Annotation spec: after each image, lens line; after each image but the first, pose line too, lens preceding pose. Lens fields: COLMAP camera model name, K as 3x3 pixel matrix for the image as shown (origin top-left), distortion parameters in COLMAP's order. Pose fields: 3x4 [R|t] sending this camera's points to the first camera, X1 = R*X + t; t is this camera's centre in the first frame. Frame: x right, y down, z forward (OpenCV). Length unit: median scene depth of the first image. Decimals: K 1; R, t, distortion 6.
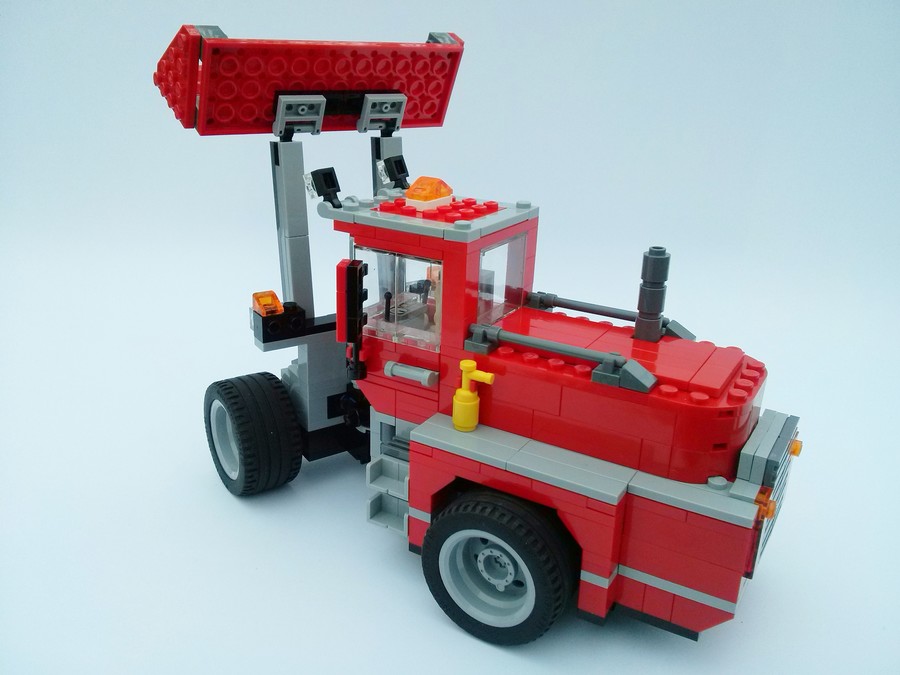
lens RADIAL K [[785.7, 0, 454.0], [0, 785.7, 319.8], [0, 0, 1]] dist [0.039157, -0.221858]
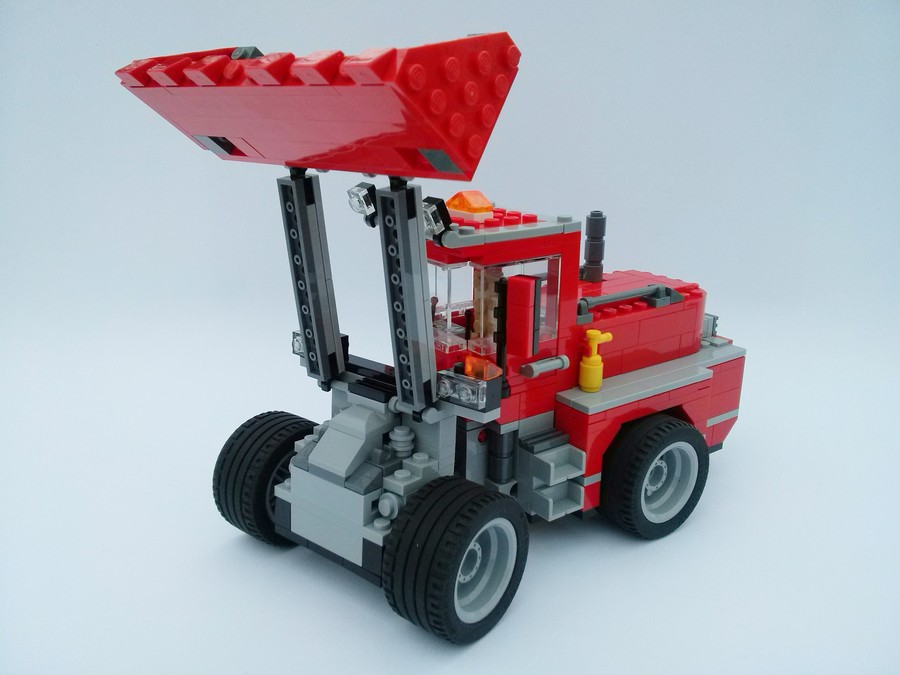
lens RADIAL K [[832.9, 0, 450.0], [0, 832.9, 337.5], [0, 0, 1]] dist [0.151041, -0.526030]
pose [[0.381443, -0.291585, 0.877200, -1.159579], [0.304473, 0.935626, 0.178609, -0.224793], [-0.872810, 0.198955, 0.445667, 0.636856]]
